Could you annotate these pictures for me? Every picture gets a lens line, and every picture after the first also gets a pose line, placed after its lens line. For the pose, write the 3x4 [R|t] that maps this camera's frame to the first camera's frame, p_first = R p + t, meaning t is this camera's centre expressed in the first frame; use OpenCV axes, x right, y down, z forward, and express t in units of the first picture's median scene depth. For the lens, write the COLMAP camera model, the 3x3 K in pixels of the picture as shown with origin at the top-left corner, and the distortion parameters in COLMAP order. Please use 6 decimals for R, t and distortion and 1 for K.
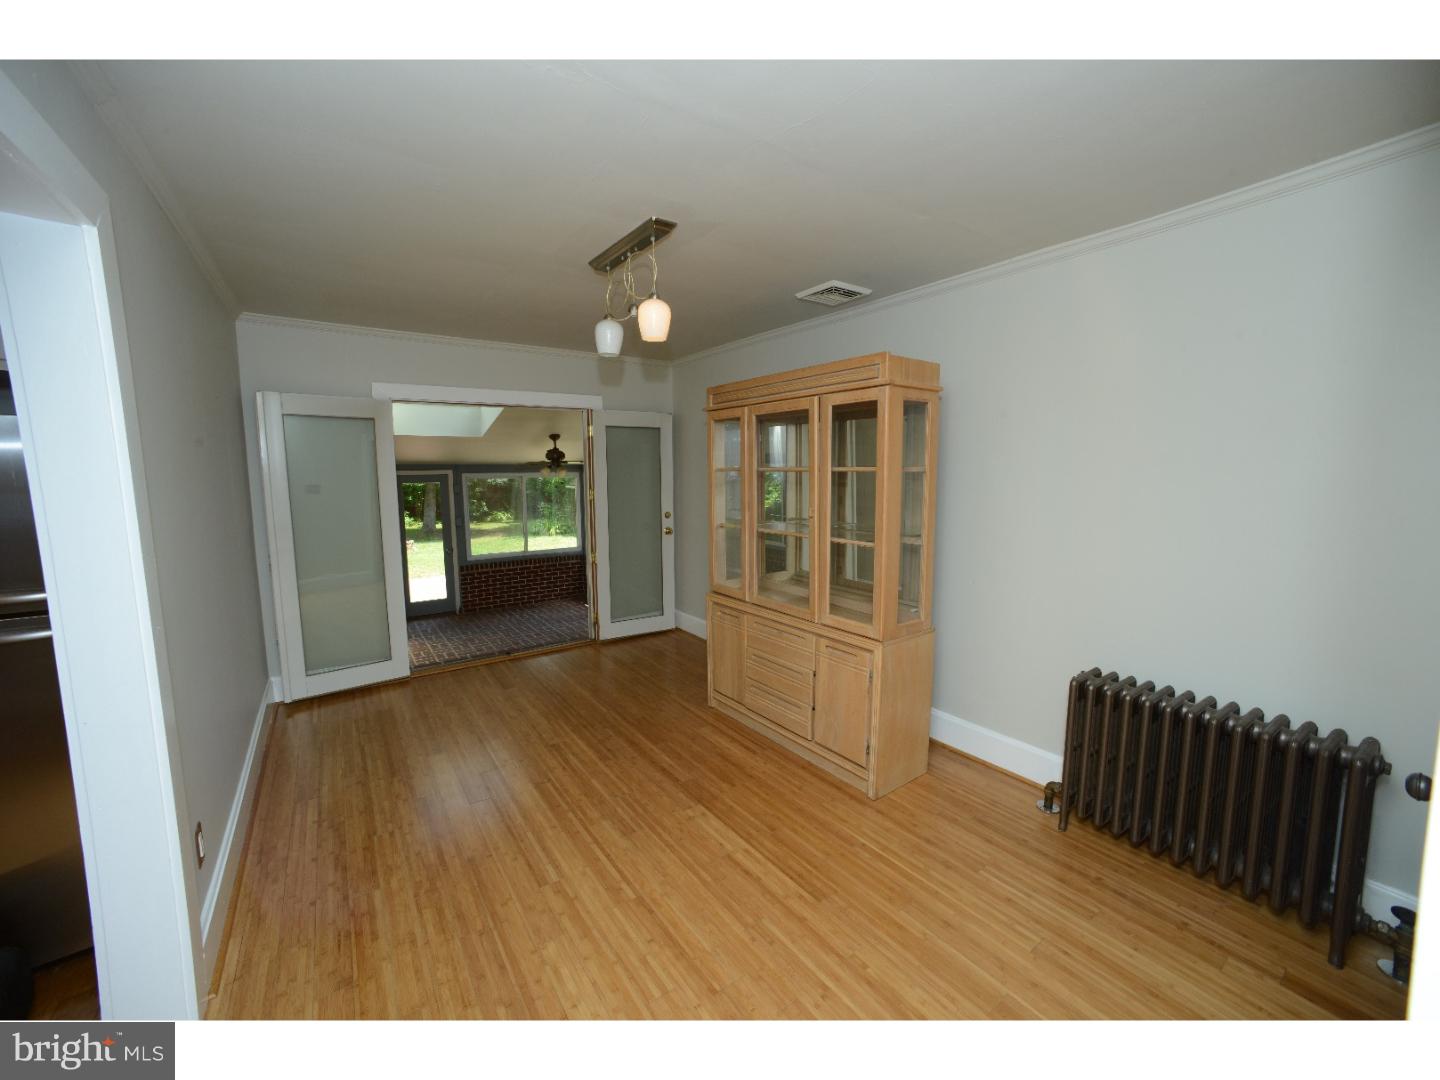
lens RADIAL K [[573.0, 0, 716.6], [0, 573.0, 537.5], [0, 0, 1]] dist [-0.064752, 0.030340]
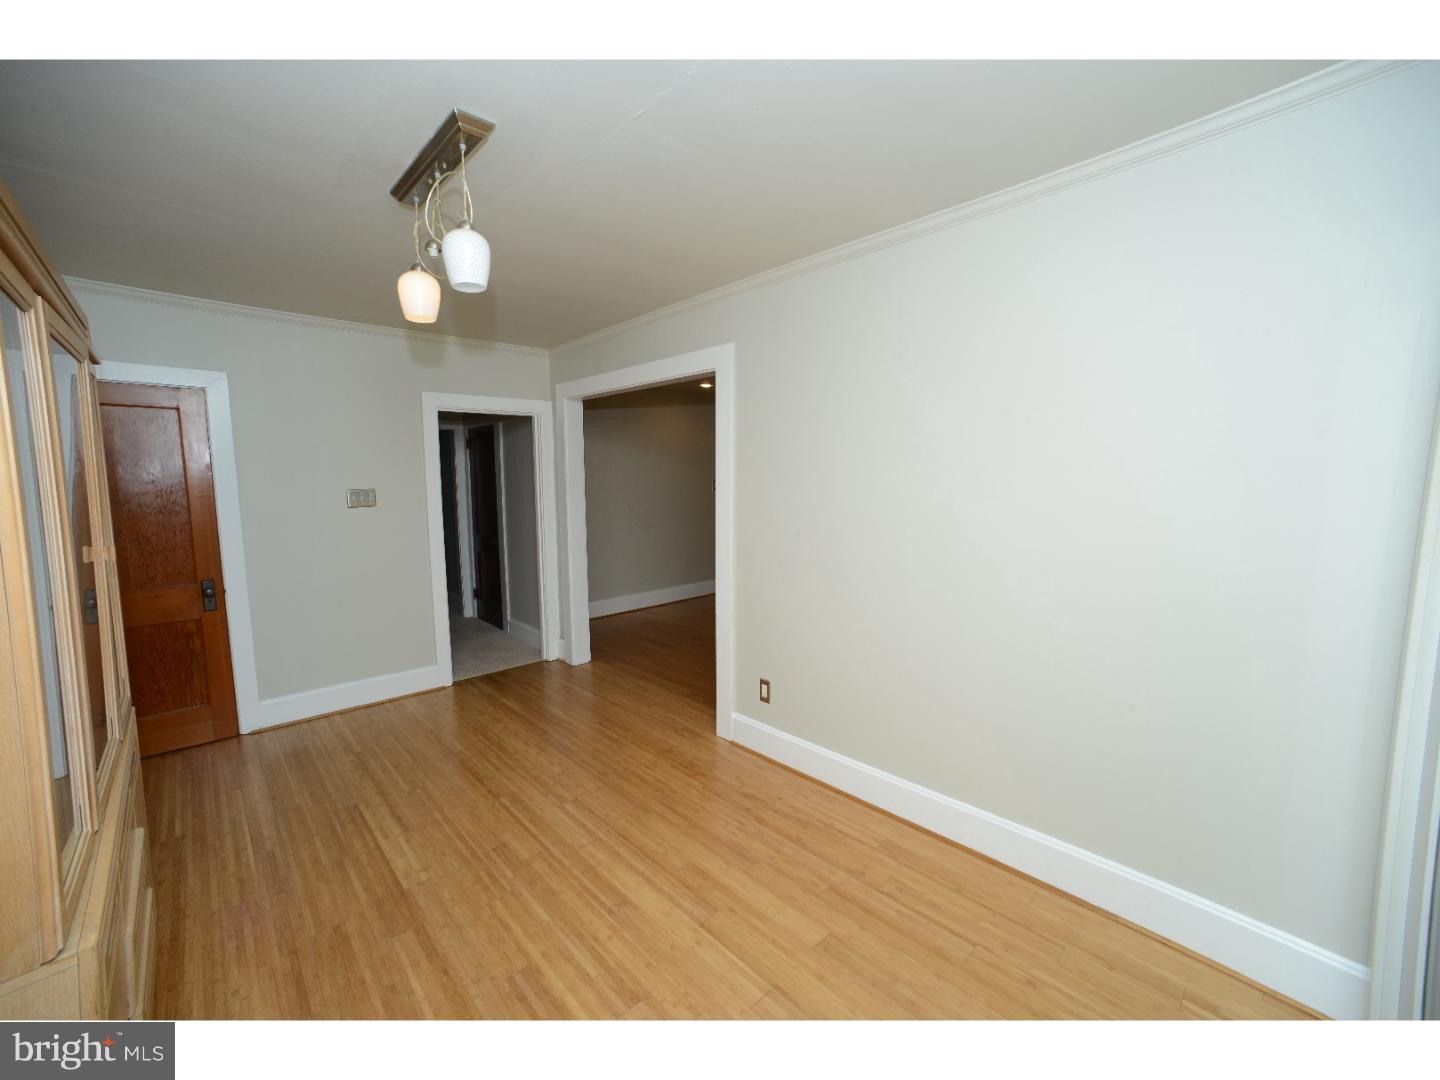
lens RADIAL K [[573.0, 0, 716.6], [0, 573.0, 537.5], [0, 0, 1]] dist [-0.064752, 0.030340]
pose [[-0.988668, 0.028332, -0.147418, -0.304359], [-0.005004, 0.975263, 0.220992, -0.160795], [0.150033, 0.219225, -0.964070, 1.429402]]
